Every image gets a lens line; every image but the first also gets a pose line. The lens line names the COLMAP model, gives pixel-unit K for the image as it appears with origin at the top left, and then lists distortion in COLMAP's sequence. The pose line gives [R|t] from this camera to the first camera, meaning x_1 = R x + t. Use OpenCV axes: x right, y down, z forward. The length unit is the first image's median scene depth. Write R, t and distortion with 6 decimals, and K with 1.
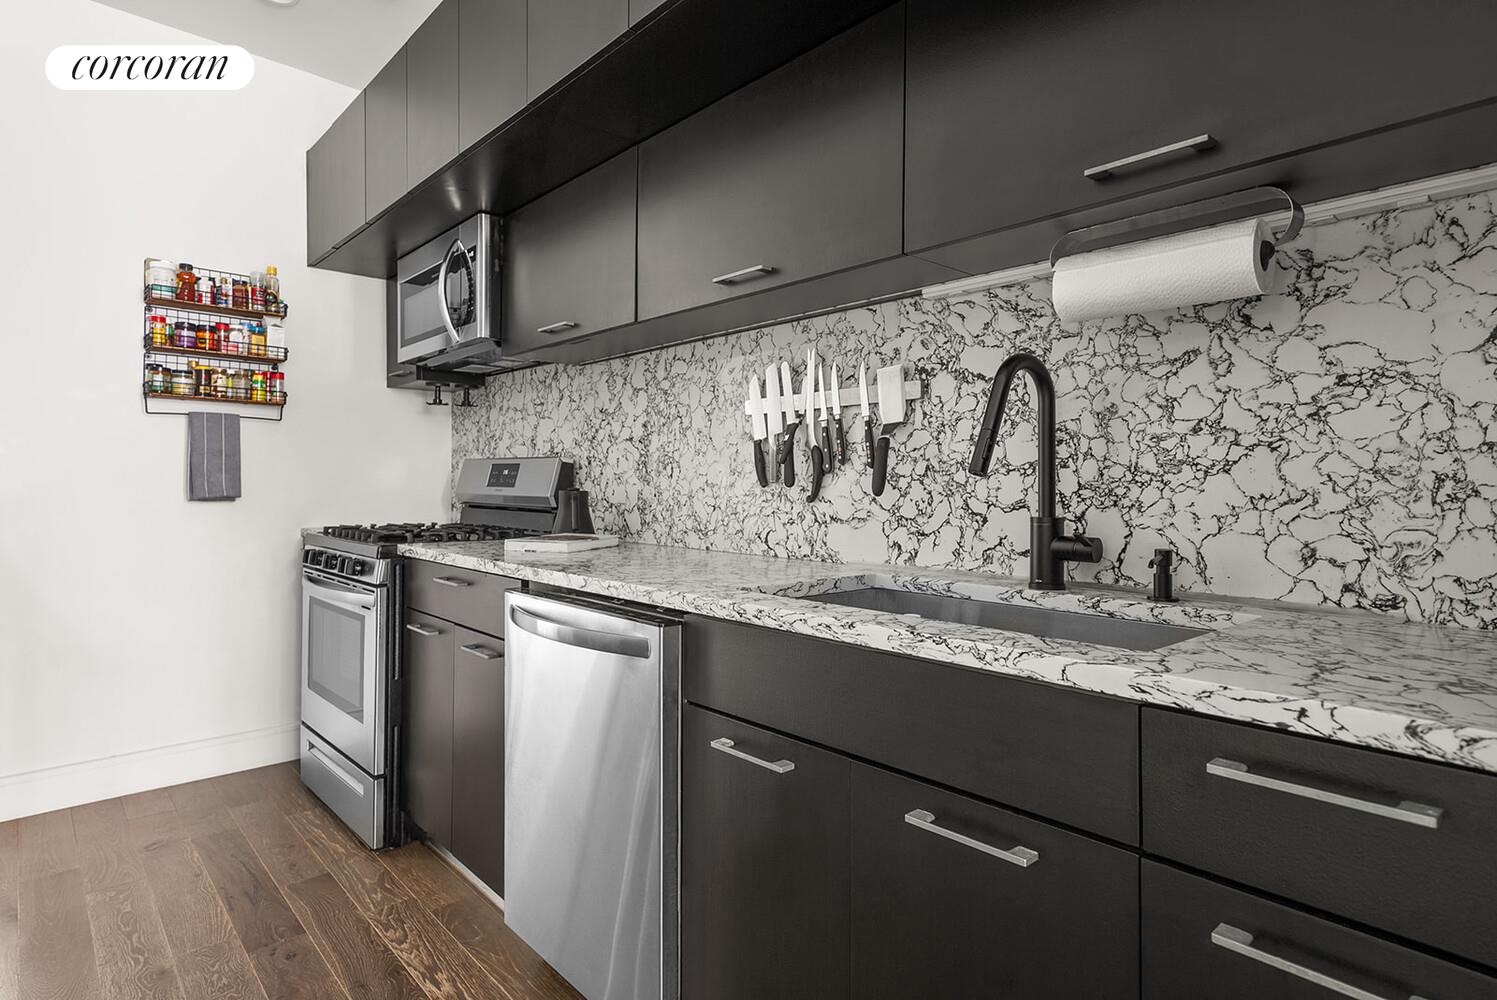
lens RADIAL K [[807.2, 0, 749.2], [0, 807.2, 488.8], [0, 0, 1]] dist [0.001167, 0.000022]
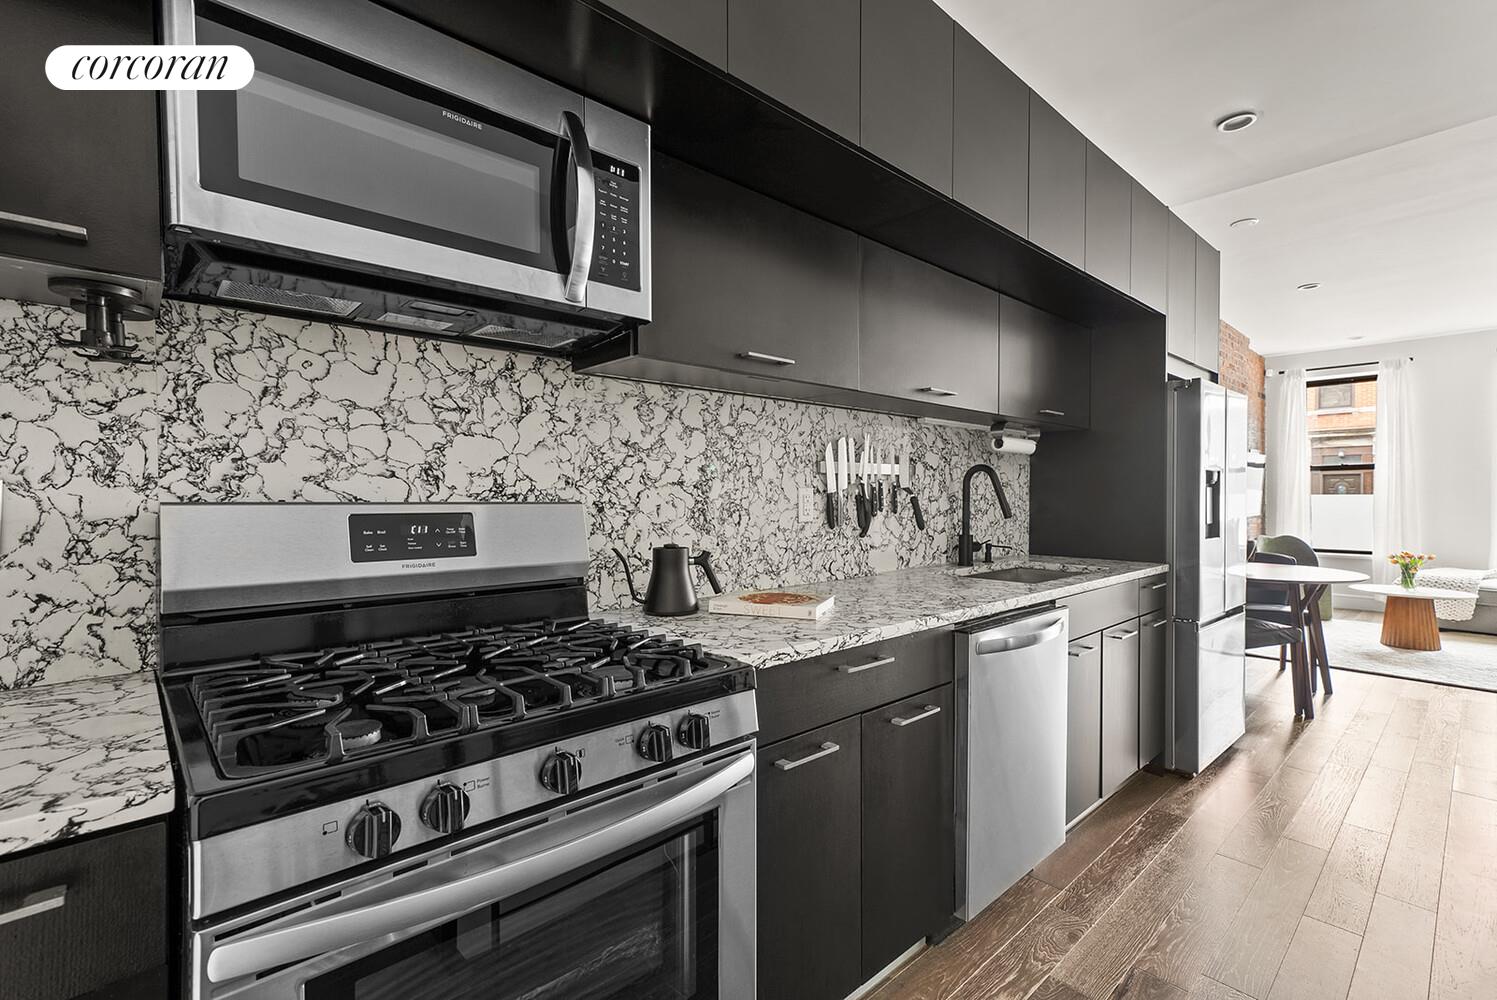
lens RADIAL K [[680.3, 0, 749.6], [0, 680.3, 502.6], [0, 0, 1]] dist [-0.000273, 0.000154]
pose [[-0.016479, -0.016843, 0.999722, -0.950976], [0.006232, 0.999837, 0.016948, -0.056518], [-0.999845, 0.006510, -0.016372, 1.008355]]
